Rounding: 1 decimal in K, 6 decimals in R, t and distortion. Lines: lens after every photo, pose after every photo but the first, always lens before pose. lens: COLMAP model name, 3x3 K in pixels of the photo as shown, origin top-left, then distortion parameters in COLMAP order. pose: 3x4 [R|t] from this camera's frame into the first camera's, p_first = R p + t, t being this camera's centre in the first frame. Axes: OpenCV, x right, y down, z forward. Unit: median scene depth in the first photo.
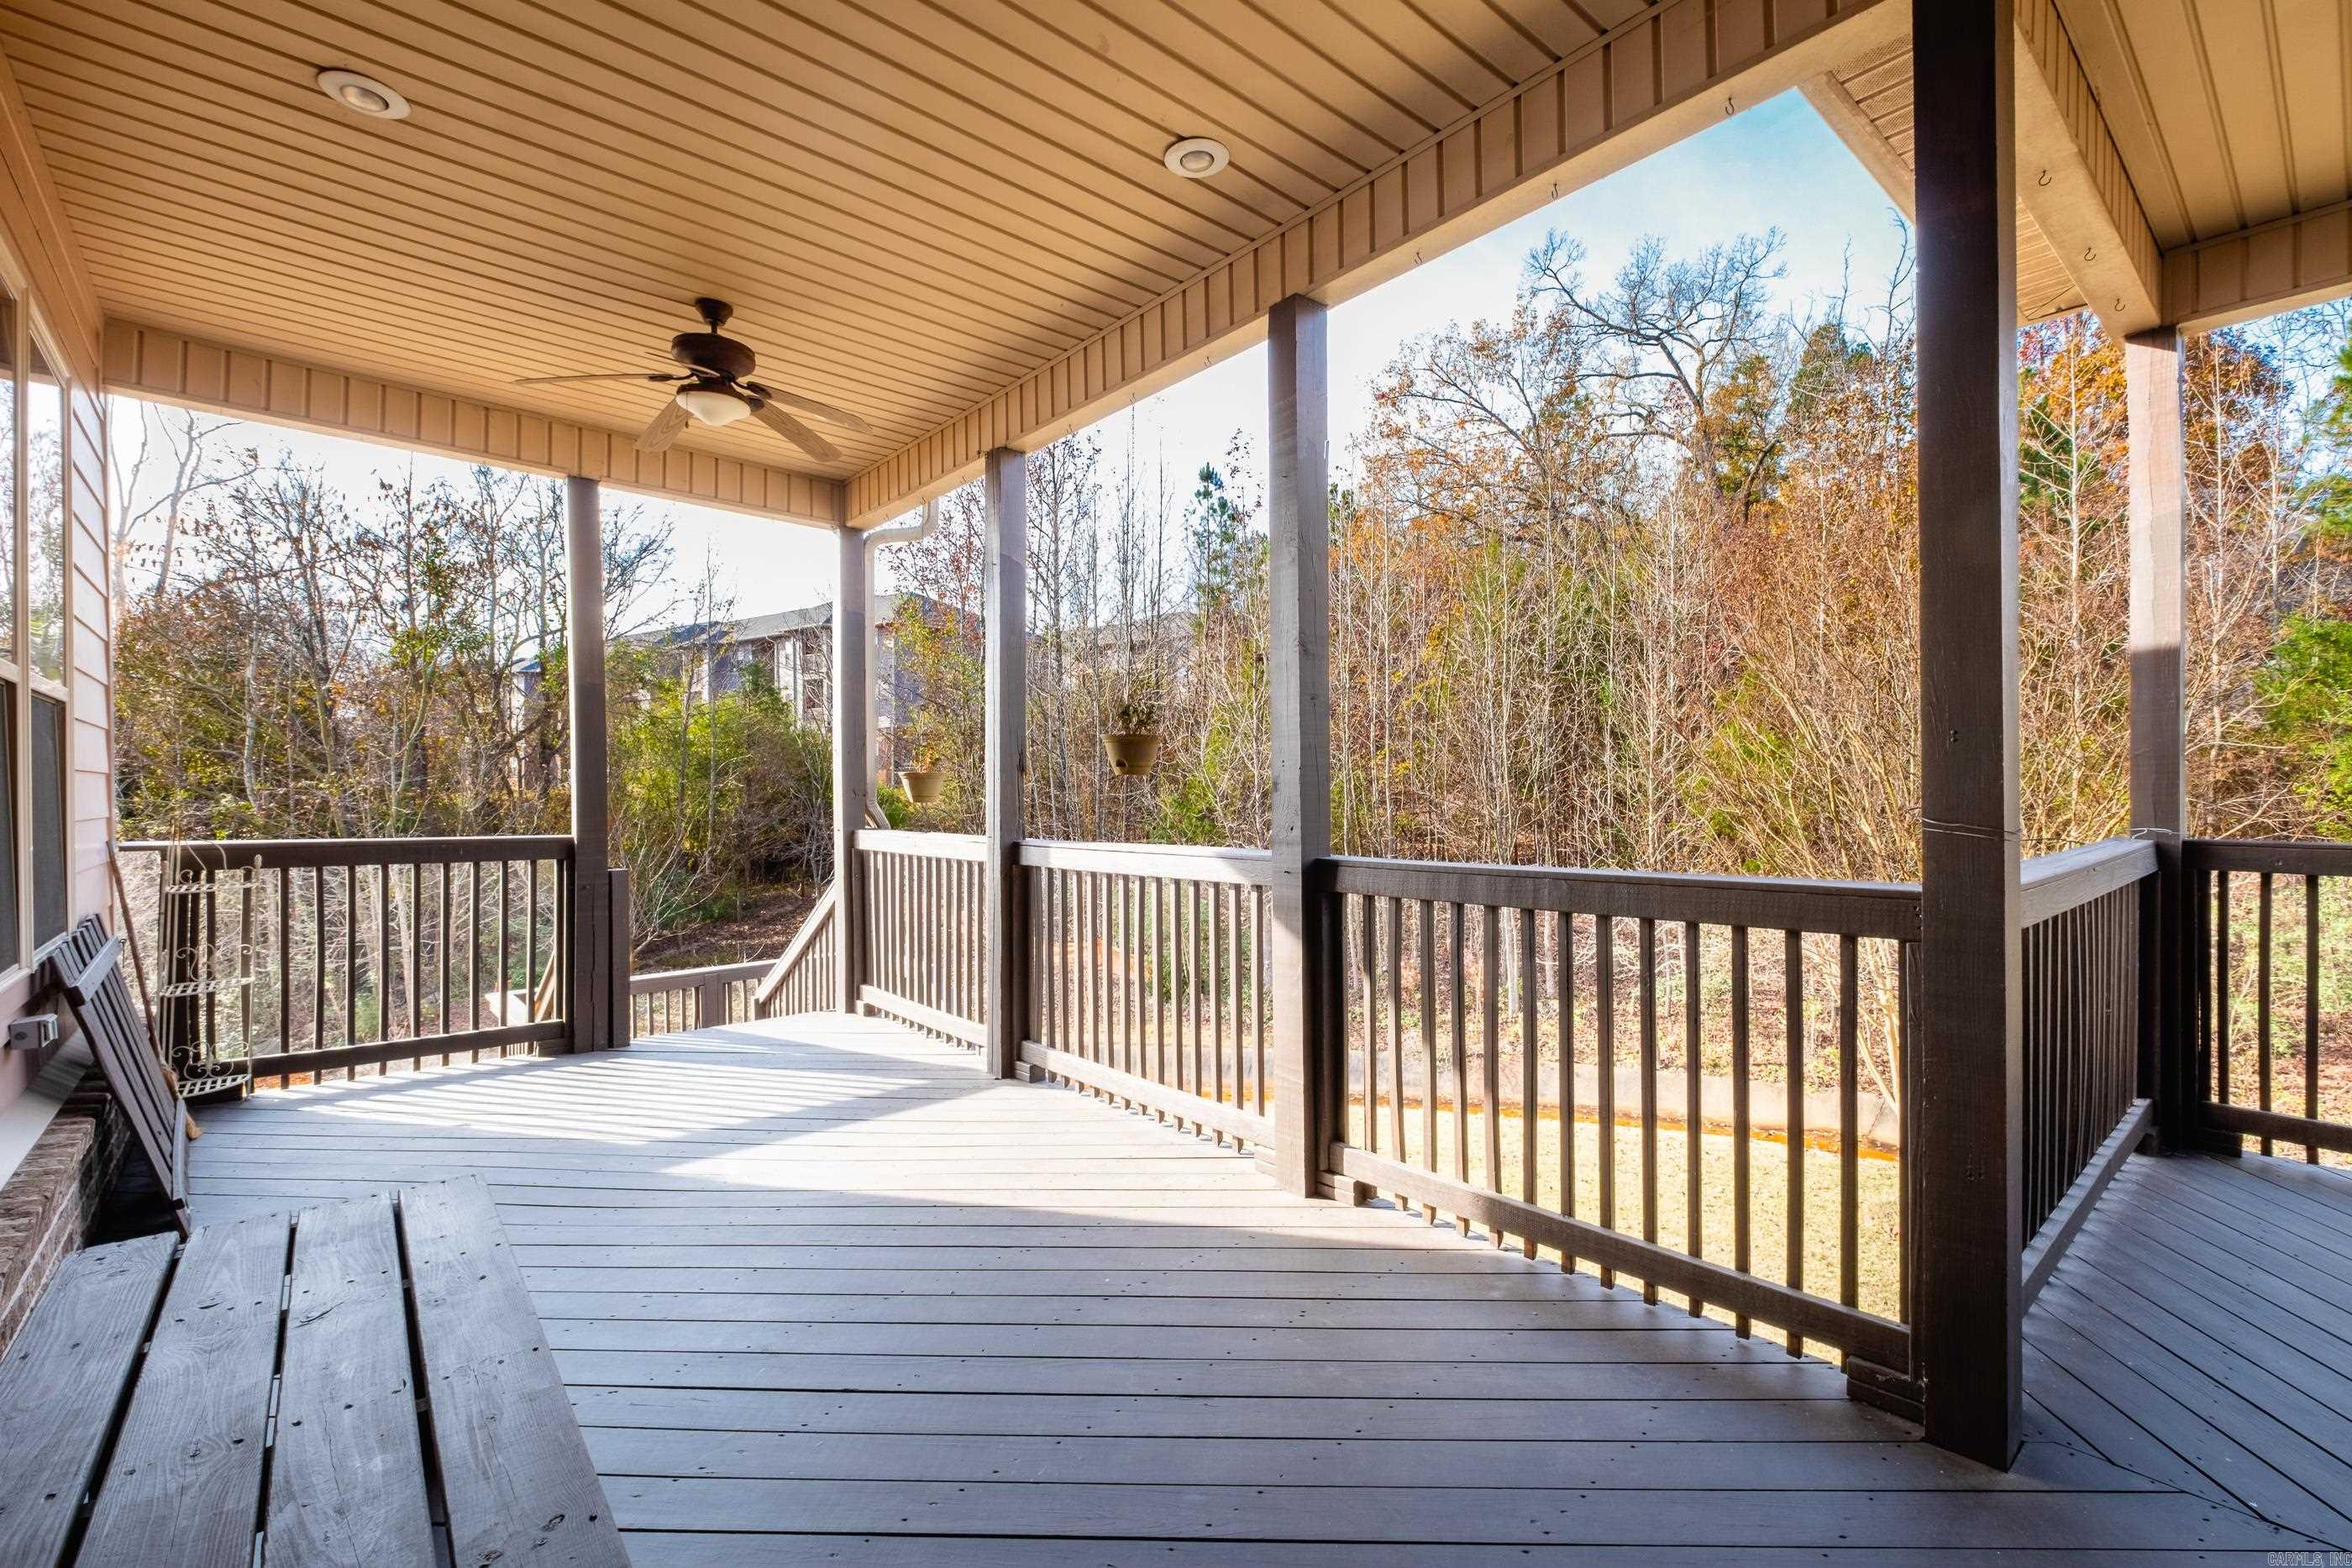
lens RADIAL K [[1024.8, 0, 1182.4], [0, 1024.8, 785.9], [0, 0, 1]] dist [0.008272, -0.004182]
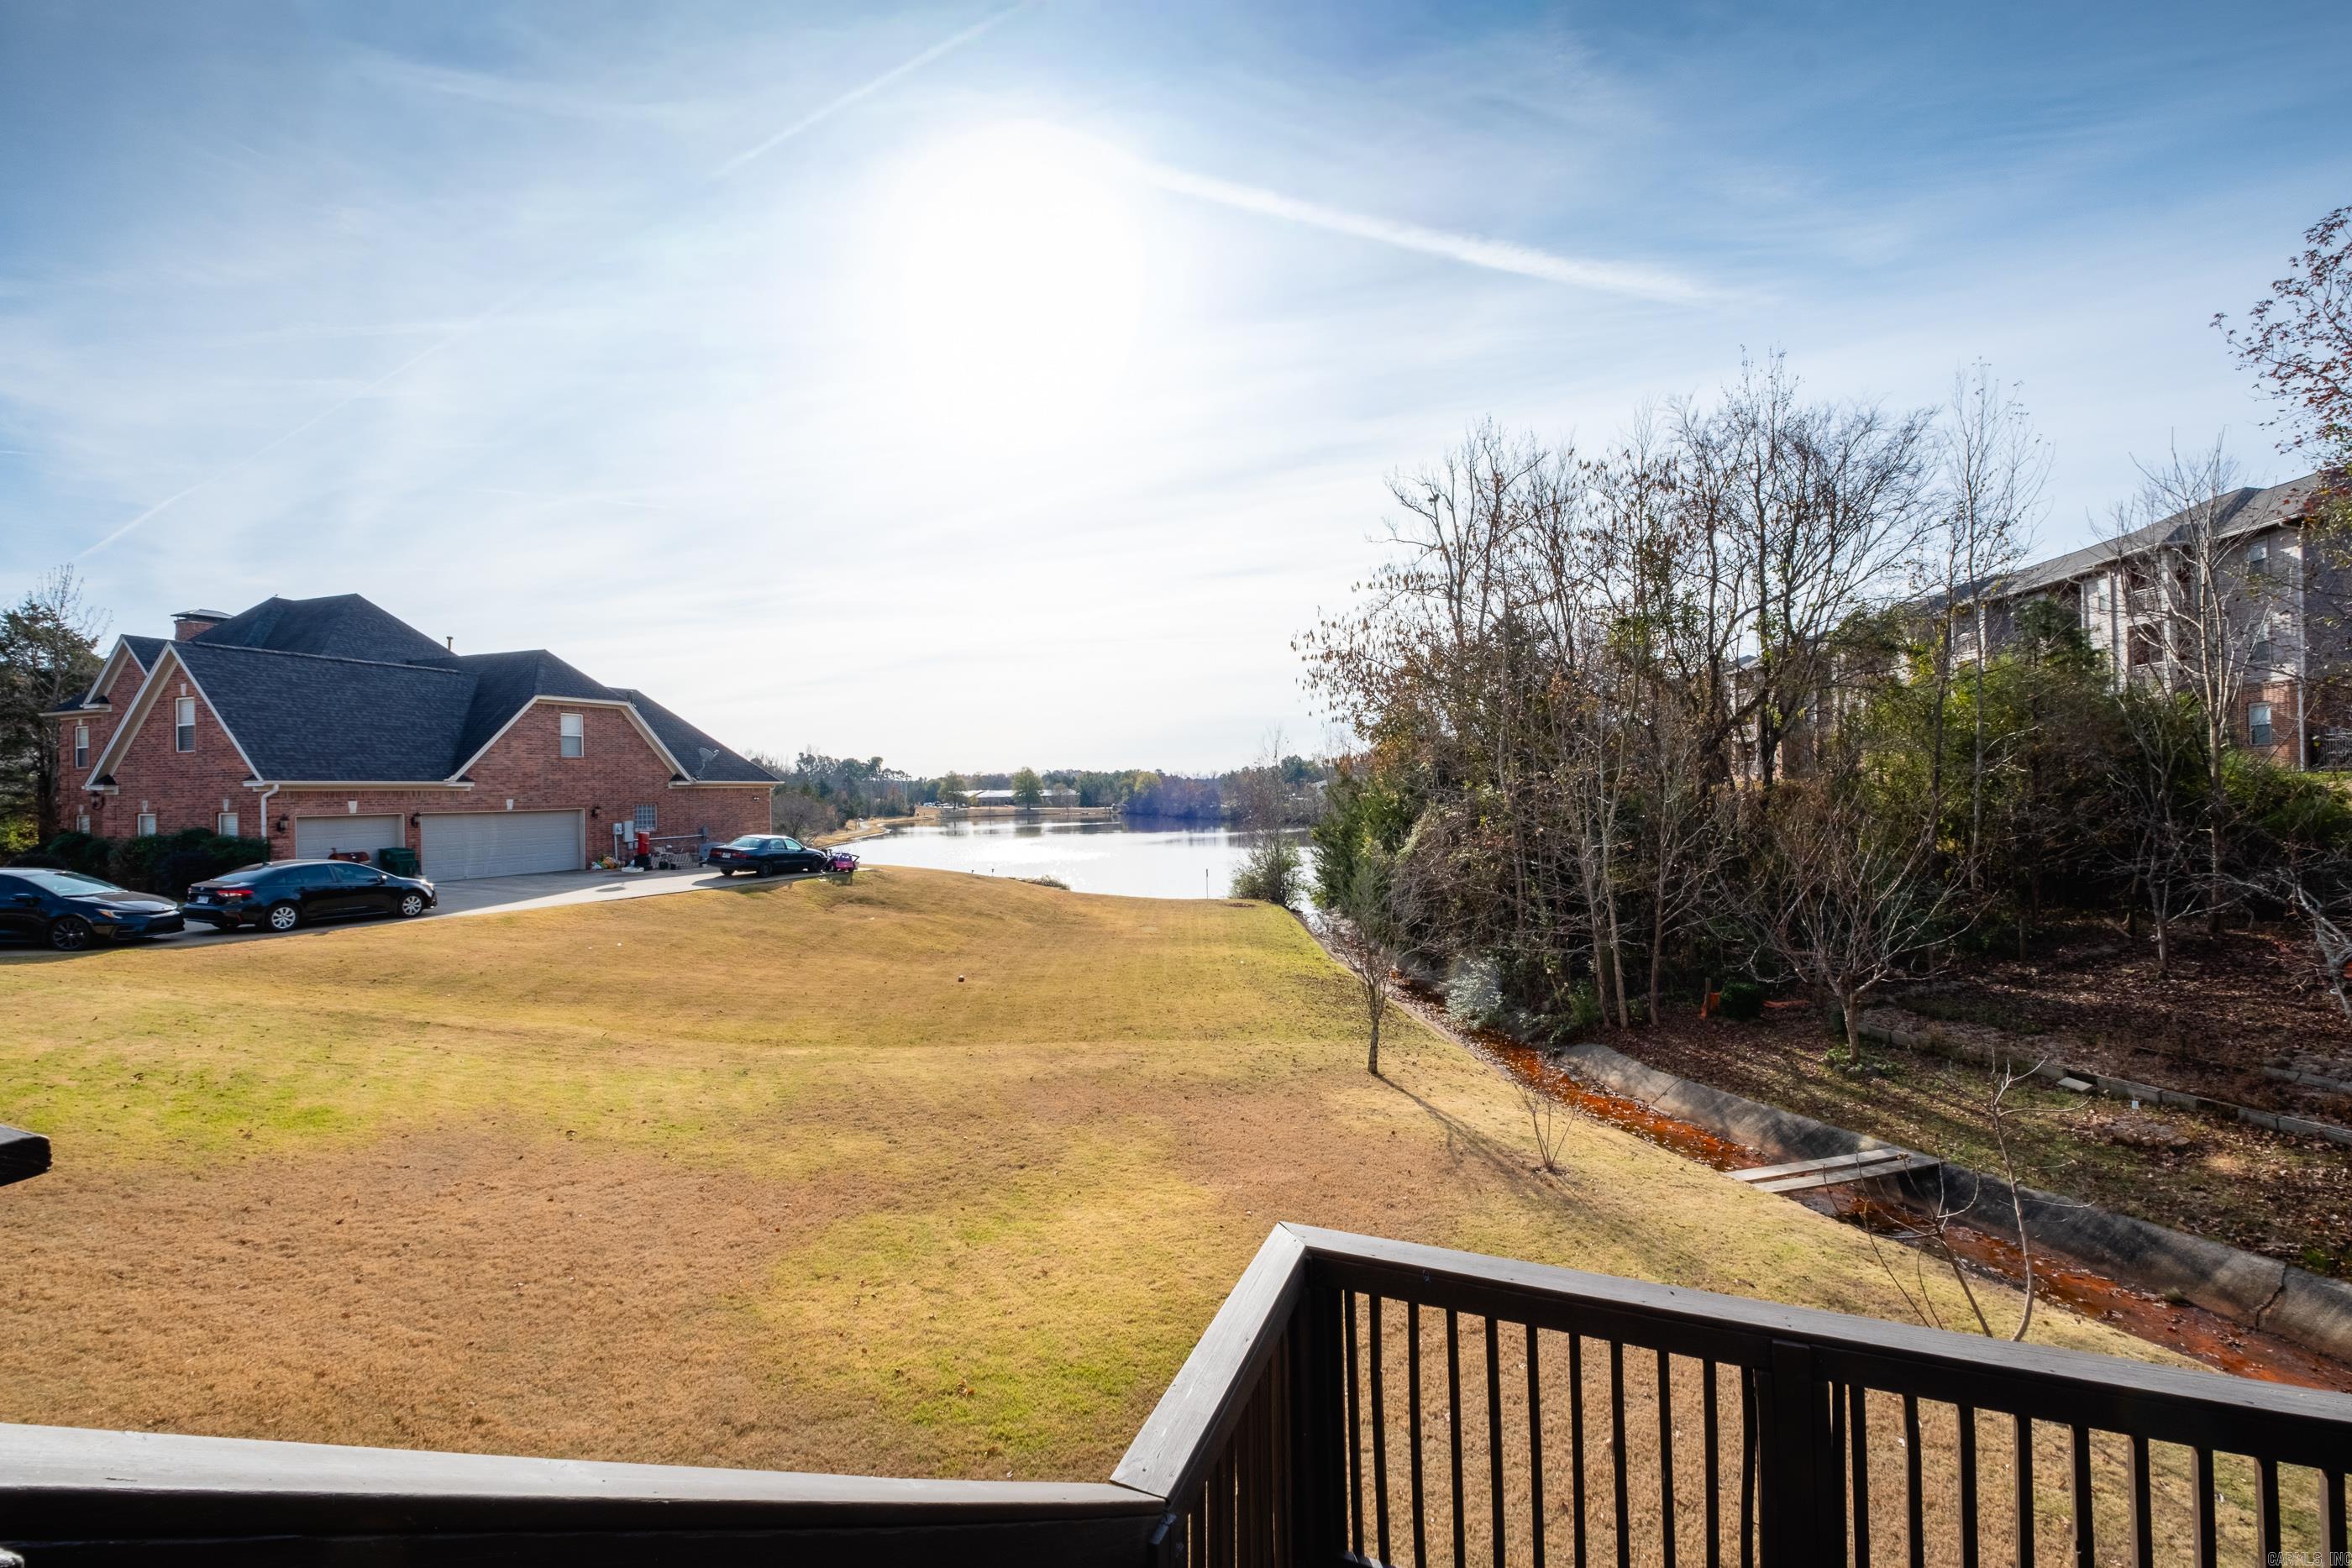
lens RADIAL K [[1024.8, 0, 1223.7], [0, 1024.8, 778.8], [0, 0, 1]] dist [0.008272, -0.004182]
pose [[0.474755, -0.007683, -0.880084, -0.058077], [0.010791, 0.999938, -0.002909, 0.001533], [0.880052, -0.008116, 0.474809, 0.154935]]
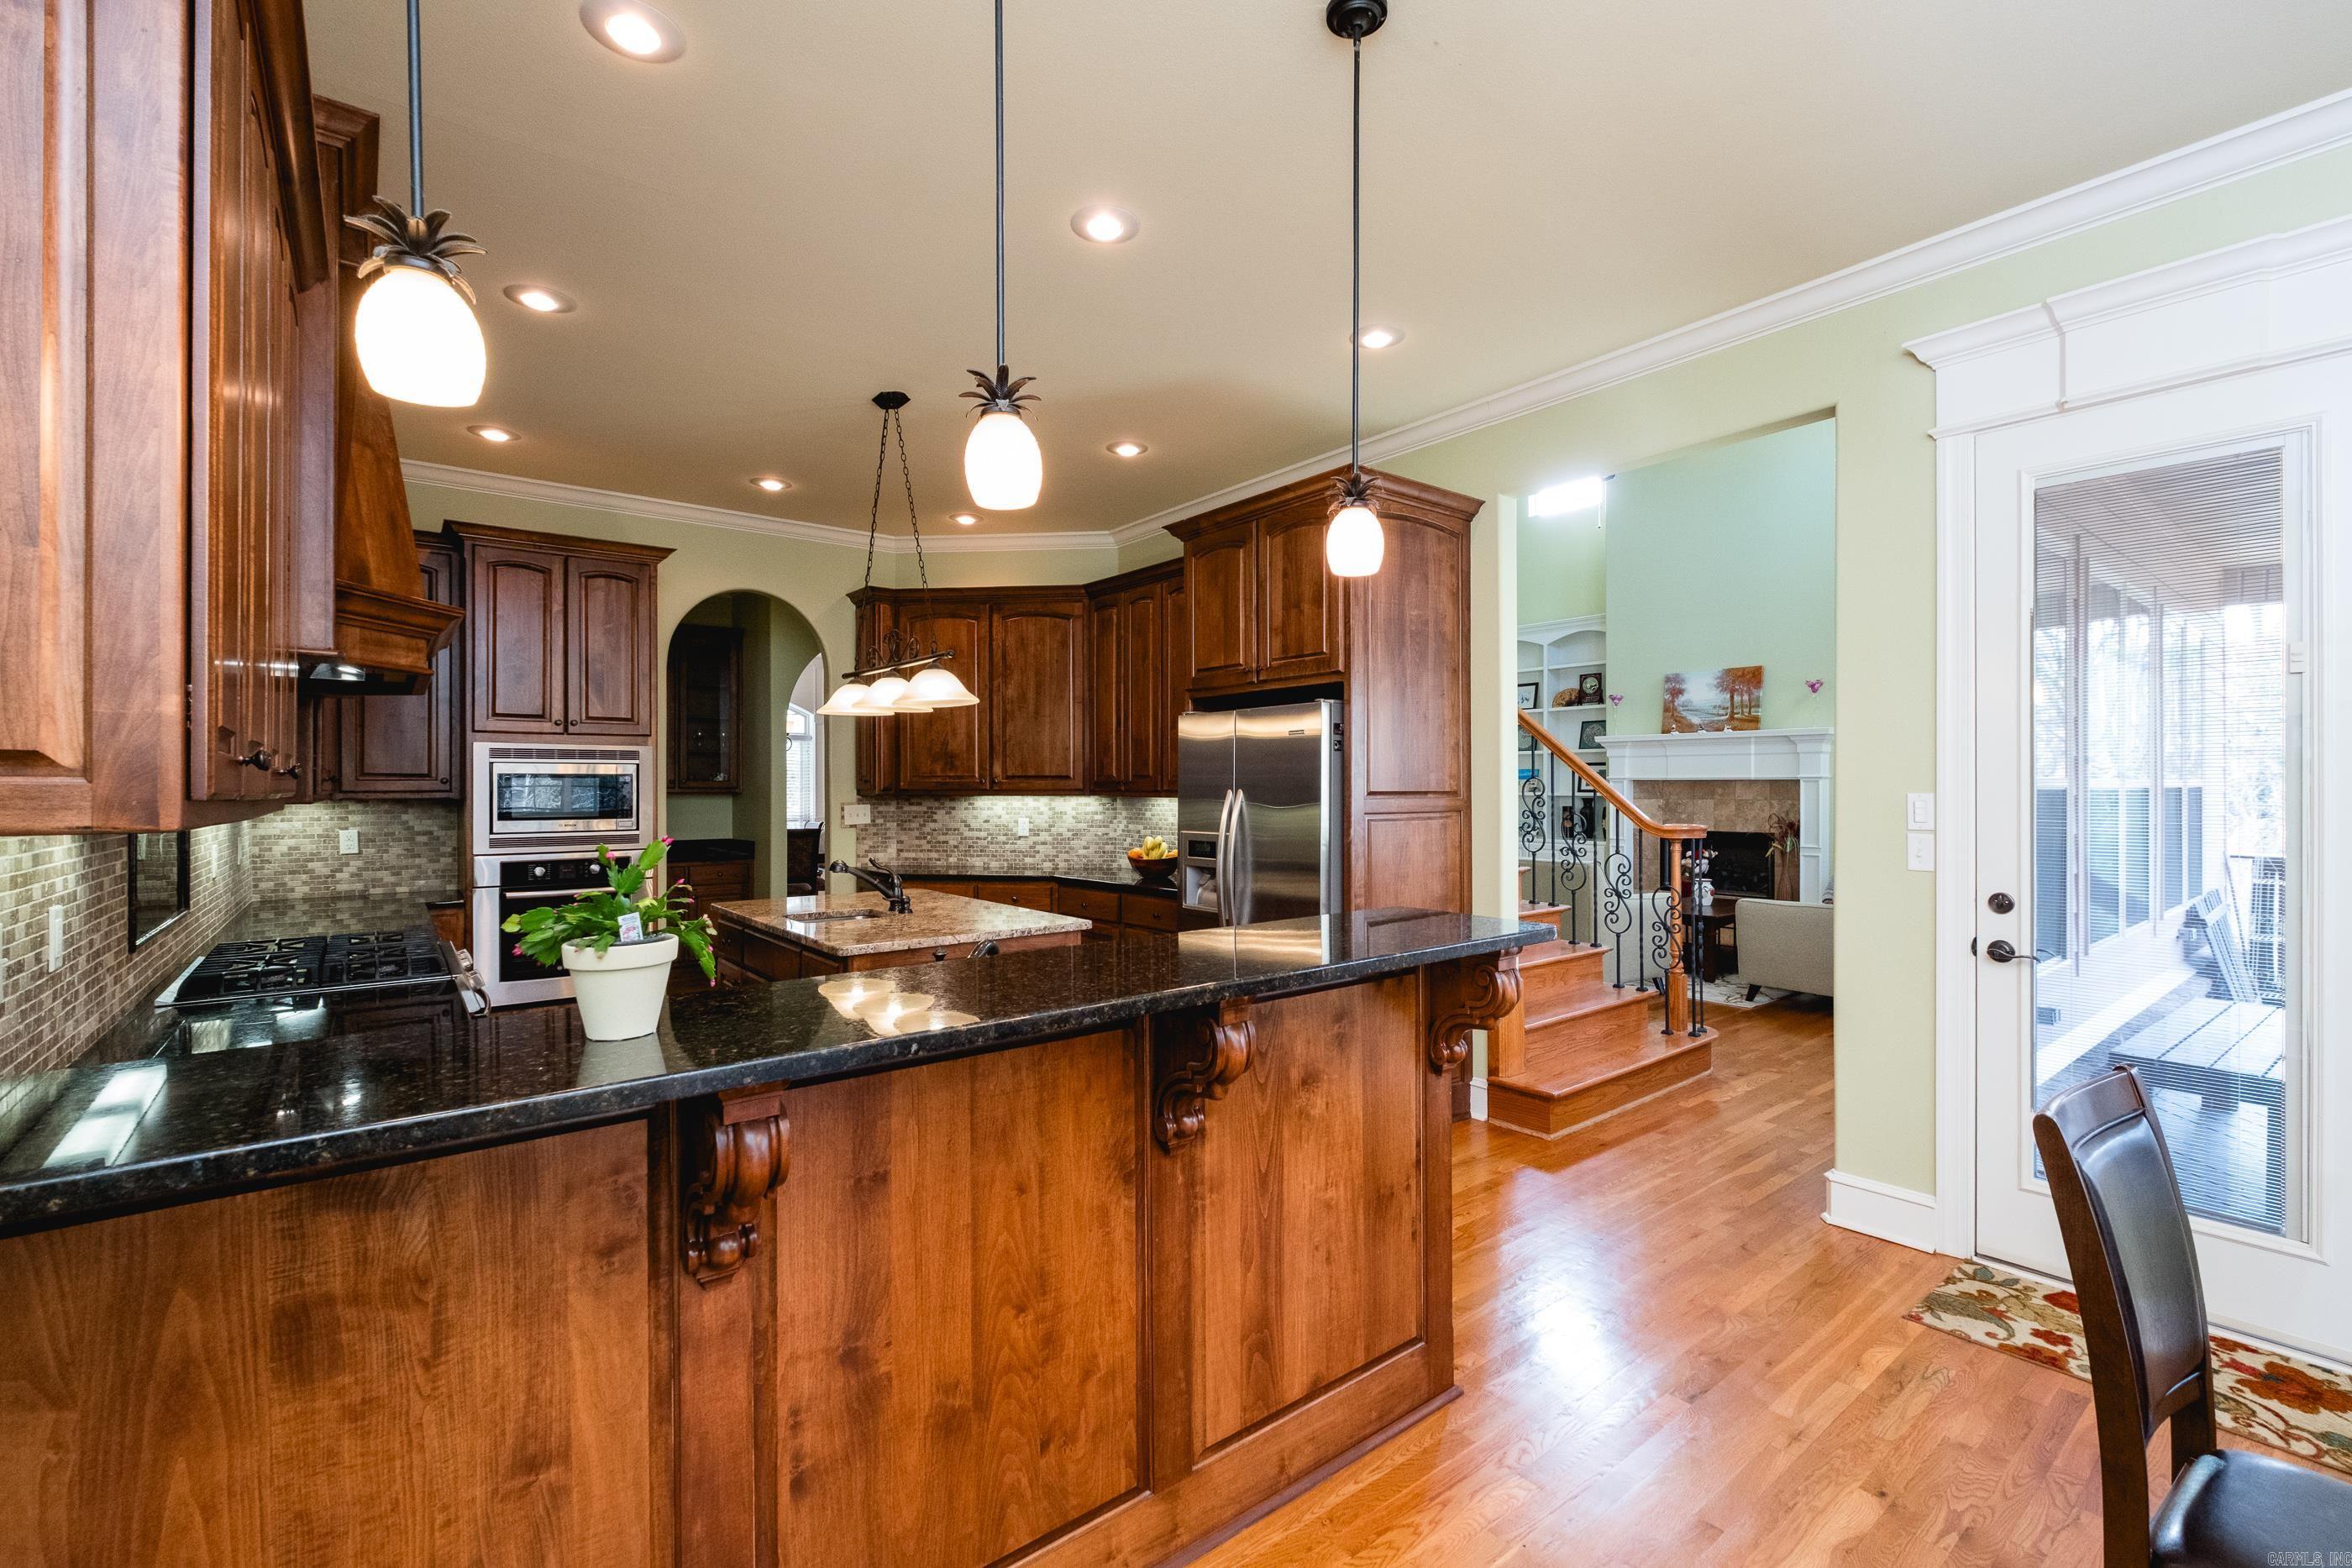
lens RADIAL K [[1024.8, 0, 1165.8], [0, 1024.8, 781.9], [0, 0, 1]] dist [0.008272, -0.004182]
pose [[-0.047807, 0.001487, -0.998855, 0.782615], [-0.002179, 0.999996, 0.001593, -0.063566], [0.998854, 0.002252, -0.047804, -0.711183]]
